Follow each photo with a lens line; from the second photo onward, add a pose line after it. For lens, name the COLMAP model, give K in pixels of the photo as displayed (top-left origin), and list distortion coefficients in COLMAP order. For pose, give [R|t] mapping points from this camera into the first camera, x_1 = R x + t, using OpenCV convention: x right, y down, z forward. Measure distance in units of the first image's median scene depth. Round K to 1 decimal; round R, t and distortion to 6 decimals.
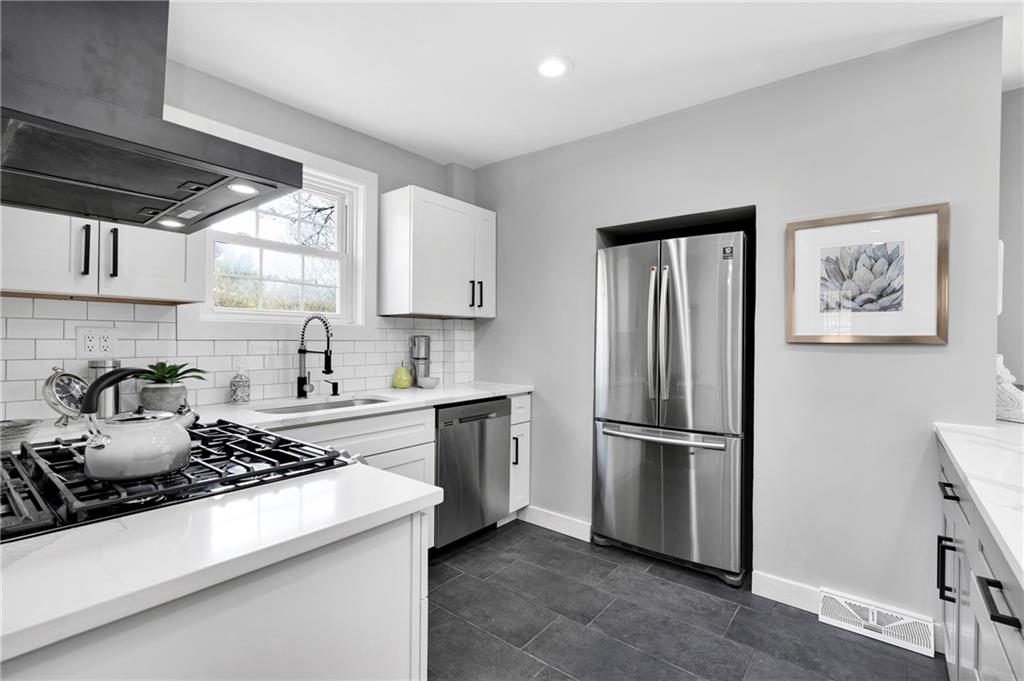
lens RADIAL K [[472.4, 0, 510.8], [0, 472.4, 340.9], [0, 0, 1]] dist [-0.001097, -0.000103]
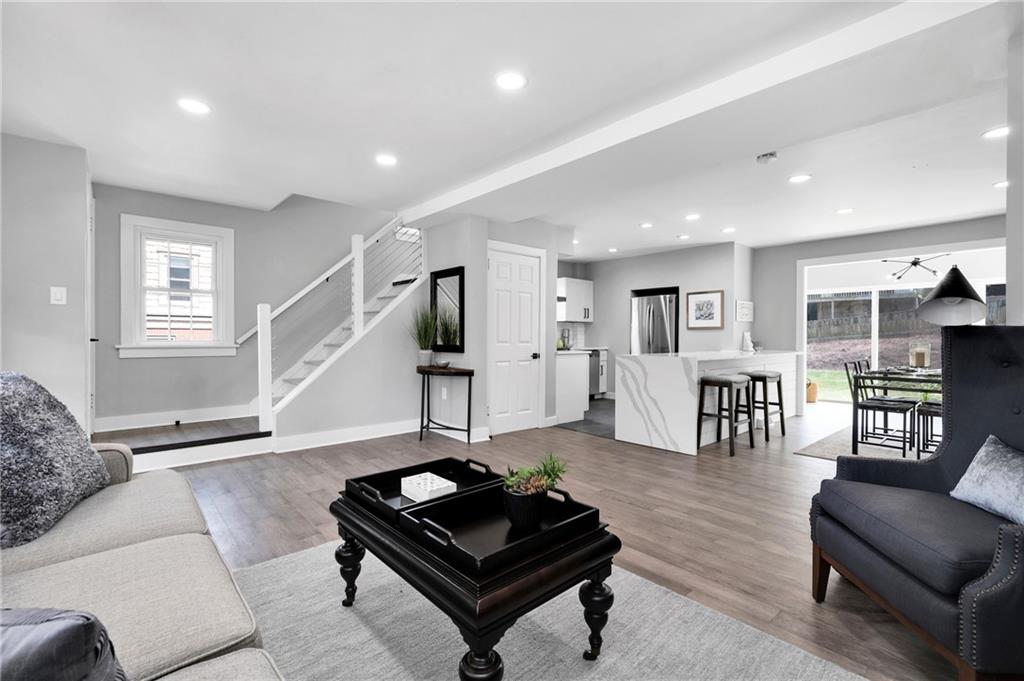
lens RADIAL K [[448.9, 0, 516.5], [0, 448.9, 341.0], [0, 0, 1]] dist [0.001513, 0.000346]
pose [[0.986153, -0.002745, -0.165816, -0.051519], [0.002666, 0.999996, -0.000695, 0.071538], [0.165817, 0.000244, 0.986157, -1.911731]]
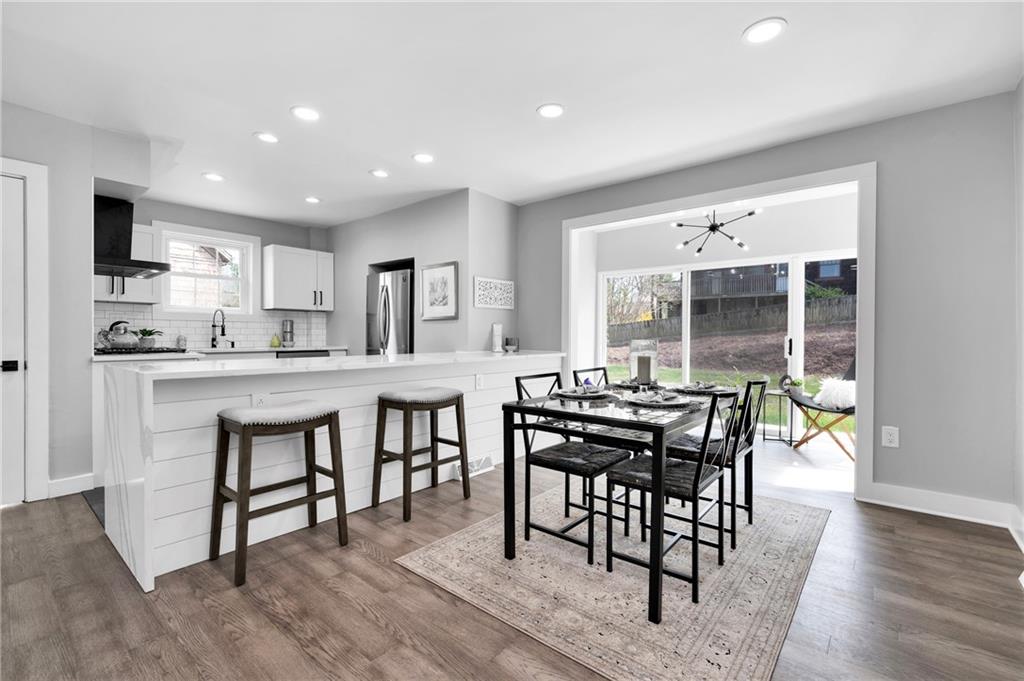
lens RADIAL K [[448.9, 0, 508.4], [0, 448.9, 343.2], [0, 0, 1]] dist [0.001513, 0.000346]
pose [[0.999666, -0.003762, -0.025564, 0.893931], [0.004055, 0.999927, 0.011393, 0.077645], [0.025519, -0.011493, 0.999608, -0.948706]]
